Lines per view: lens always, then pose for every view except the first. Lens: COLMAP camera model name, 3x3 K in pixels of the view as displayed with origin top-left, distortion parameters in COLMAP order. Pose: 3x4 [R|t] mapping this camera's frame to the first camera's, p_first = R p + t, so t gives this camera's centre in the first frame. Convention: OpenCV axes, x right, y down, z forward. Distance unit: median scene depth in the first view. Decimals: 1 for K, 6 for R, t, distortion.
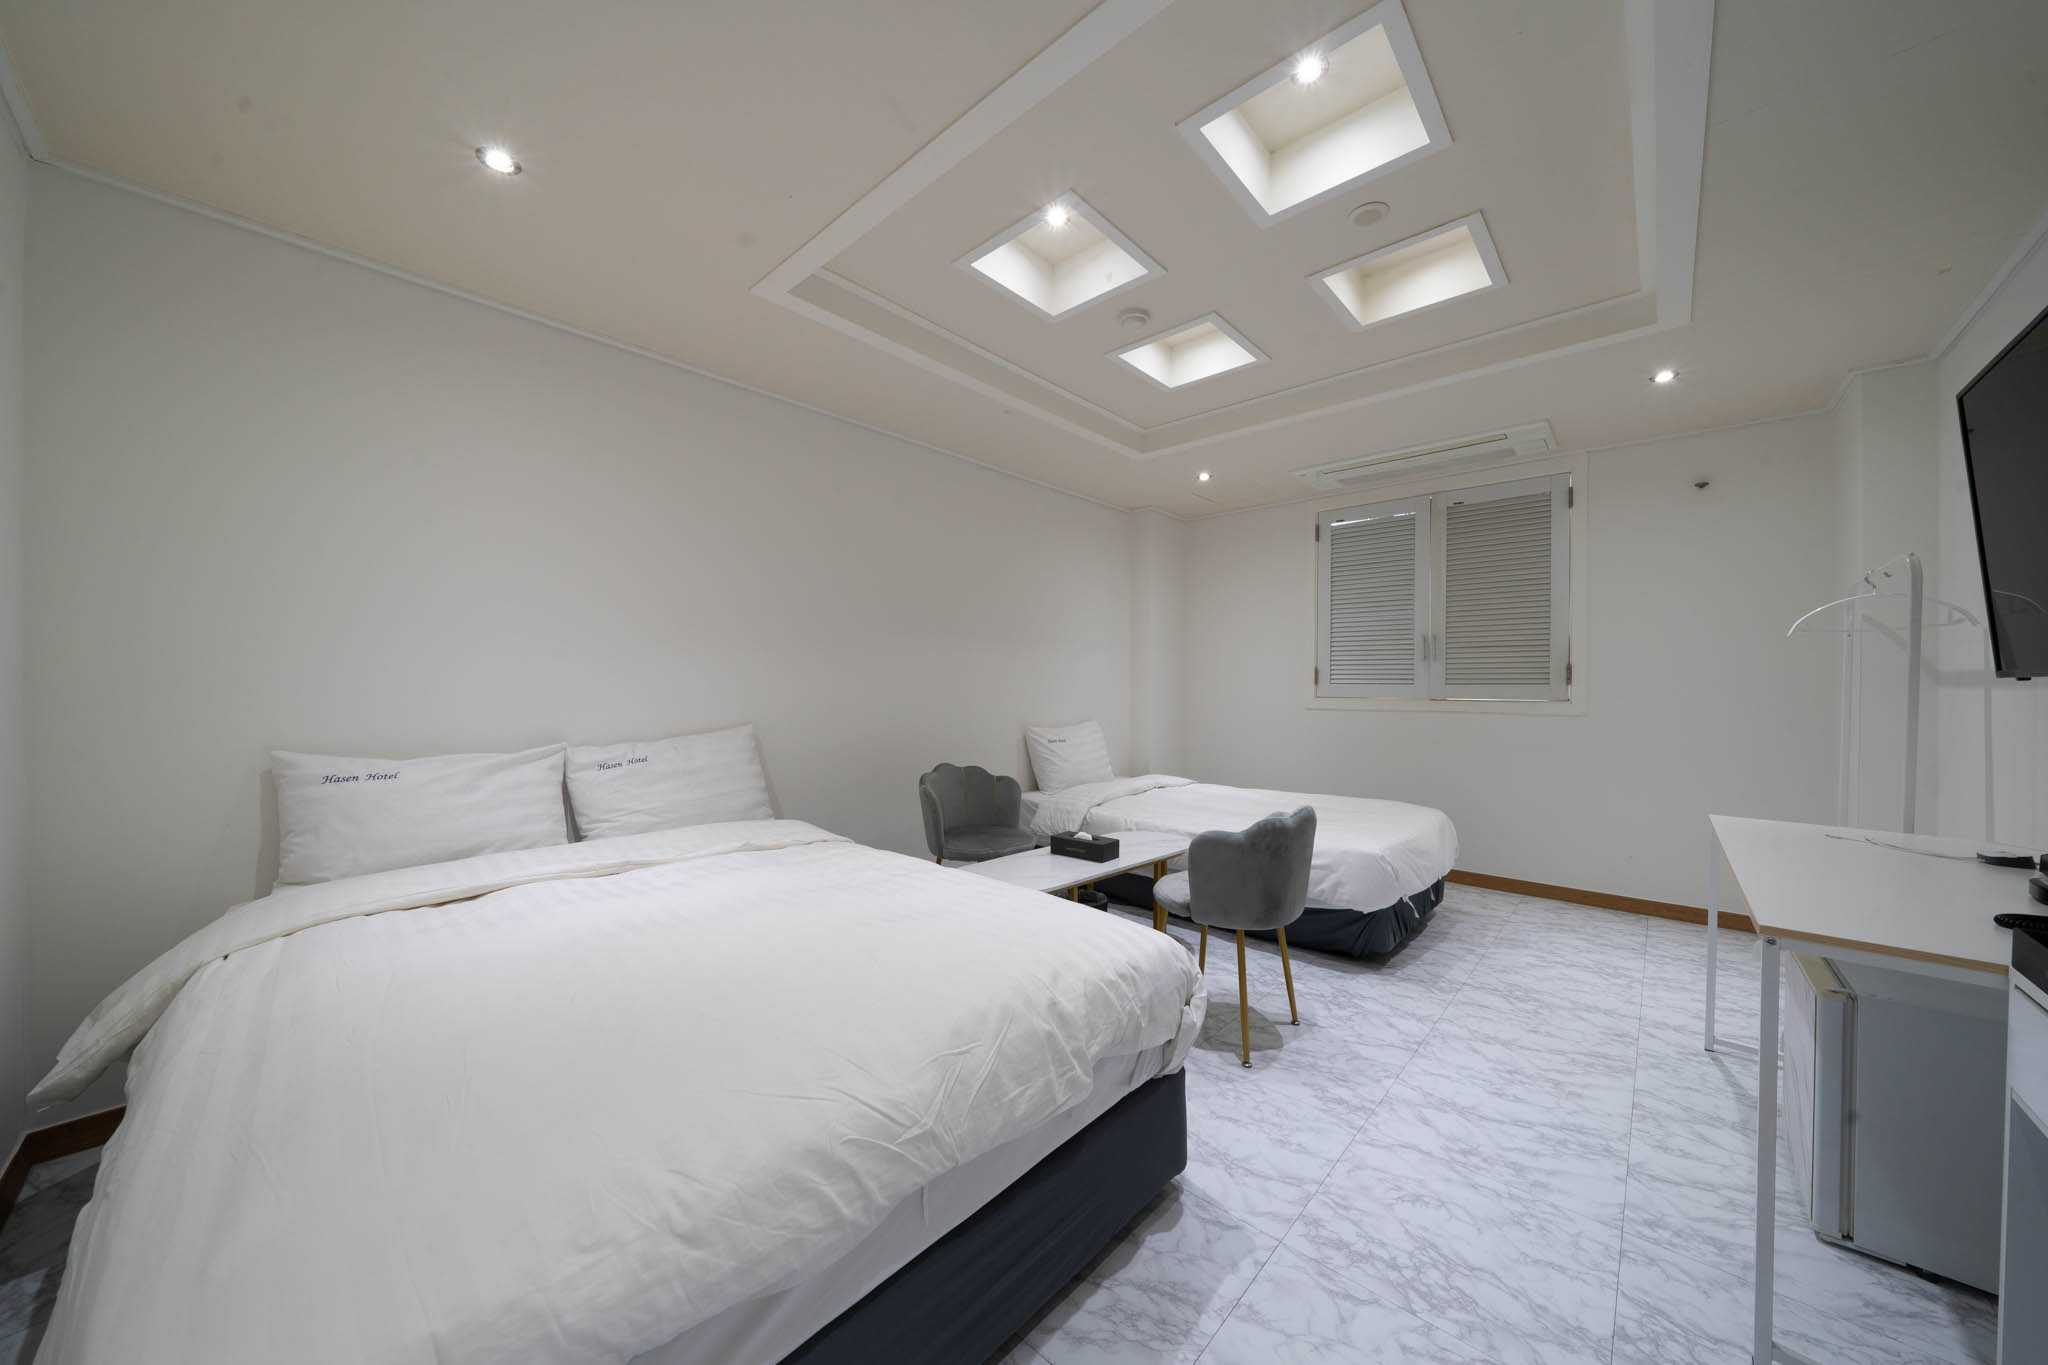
lens RADIAL K [[696.7, 0, 1027.1], [0, 696.7, 686.0], [0, 0, 1]] dist [-0.002761, 0.000175]
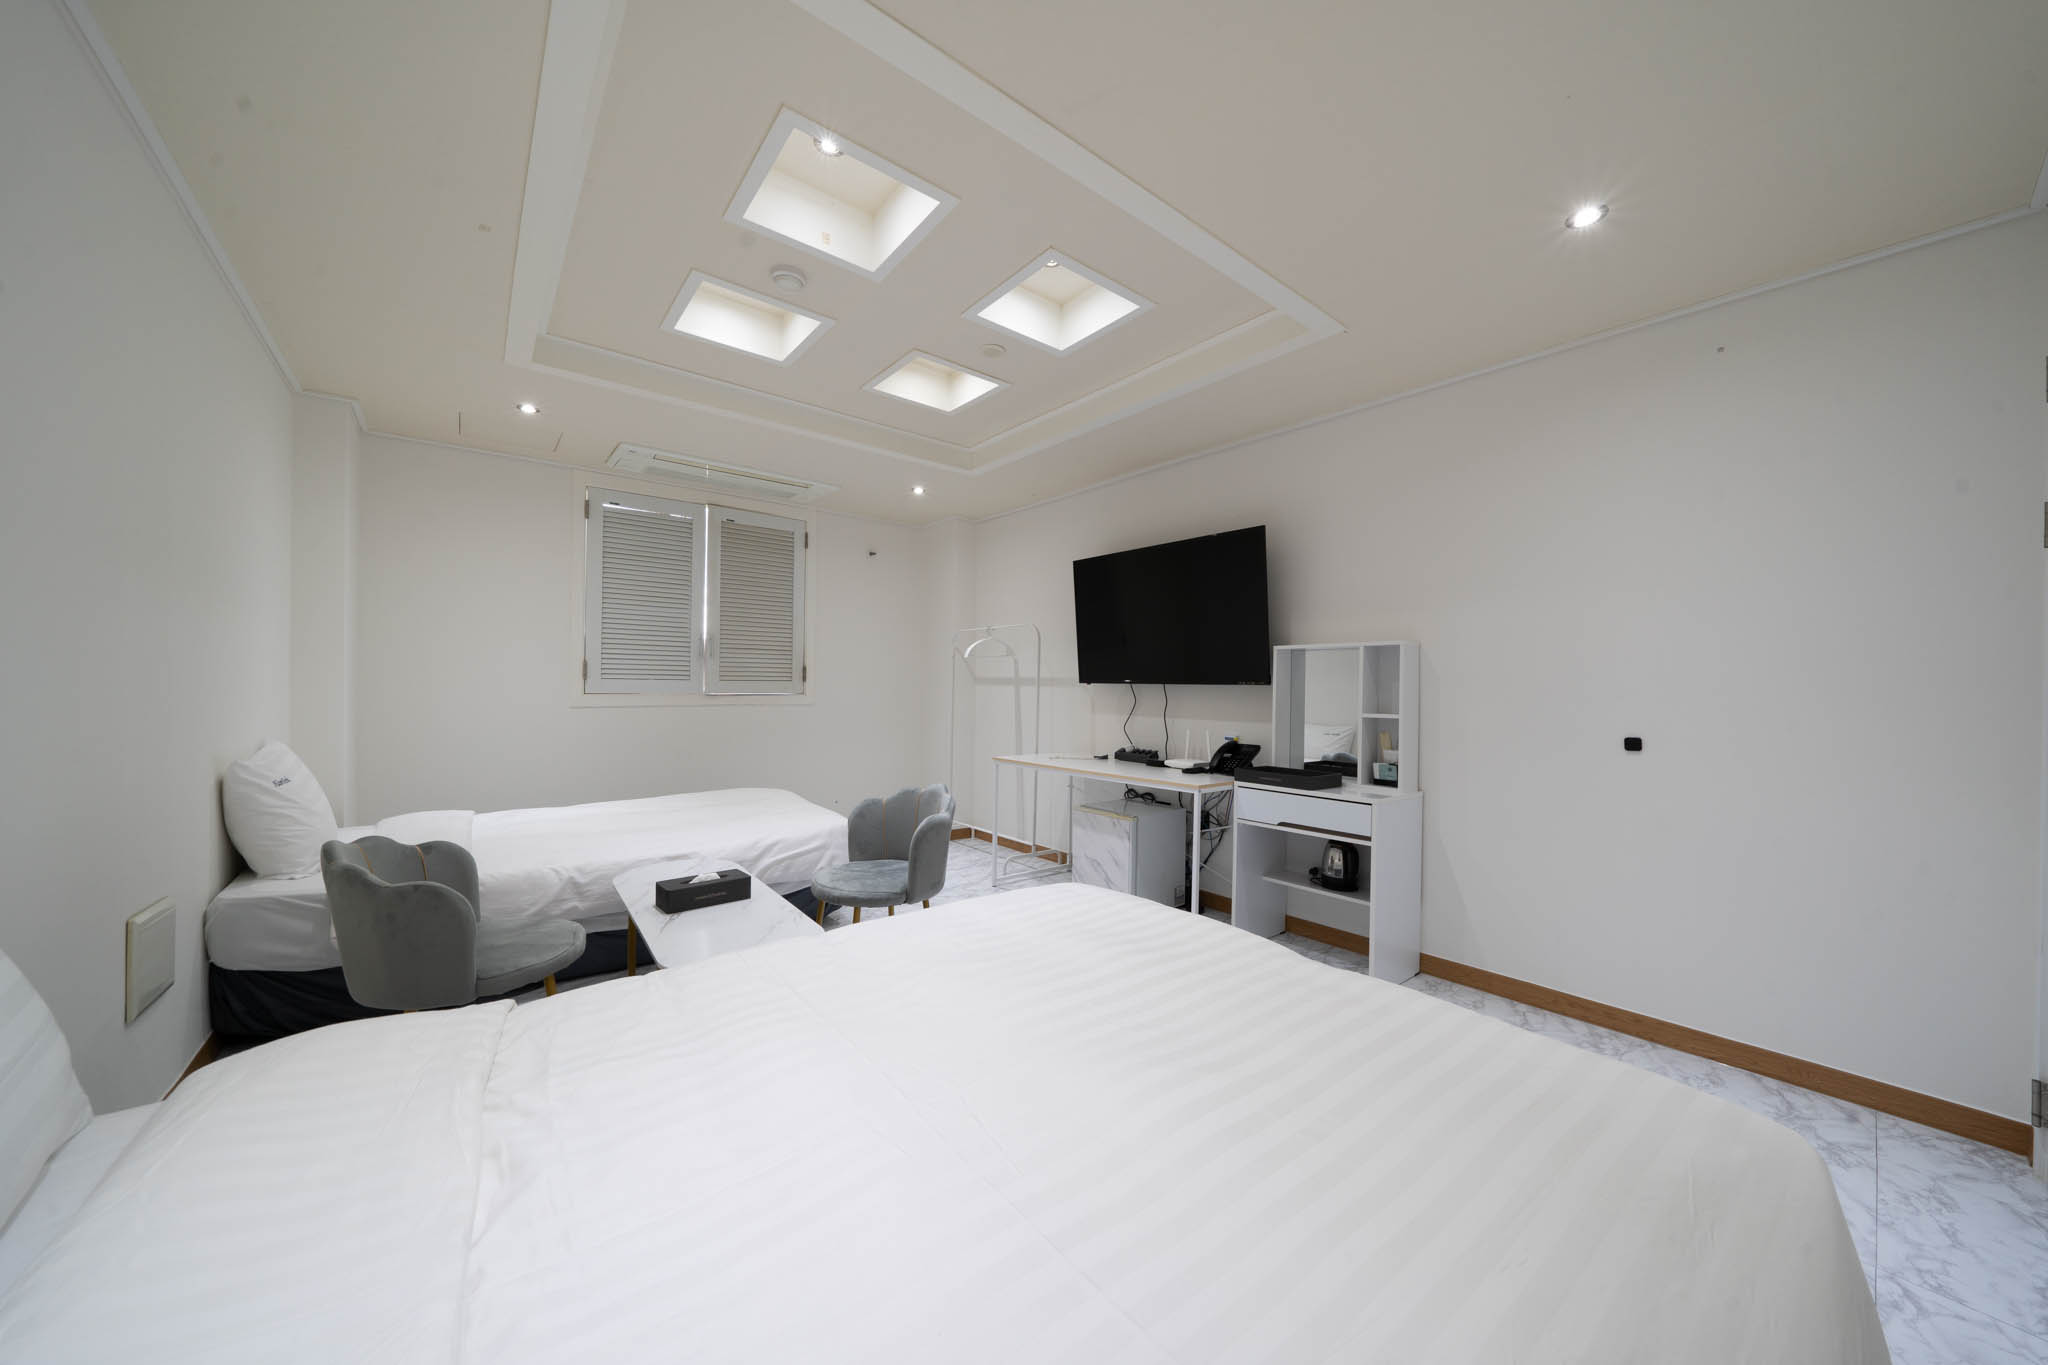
lens RADIAL K [[696.7, 0, 1027.1], [0, 696.7, 686.0], [0, 0, 1]] dist [-0.002761, 0.000175]
pose [[0.150849, -0.005858, 0.988539, -0.621199], [-0.011550, 0.999904, 0.007688, -0.011579], [-0.988489, -0.012577, 0.150767, 0.500626]]
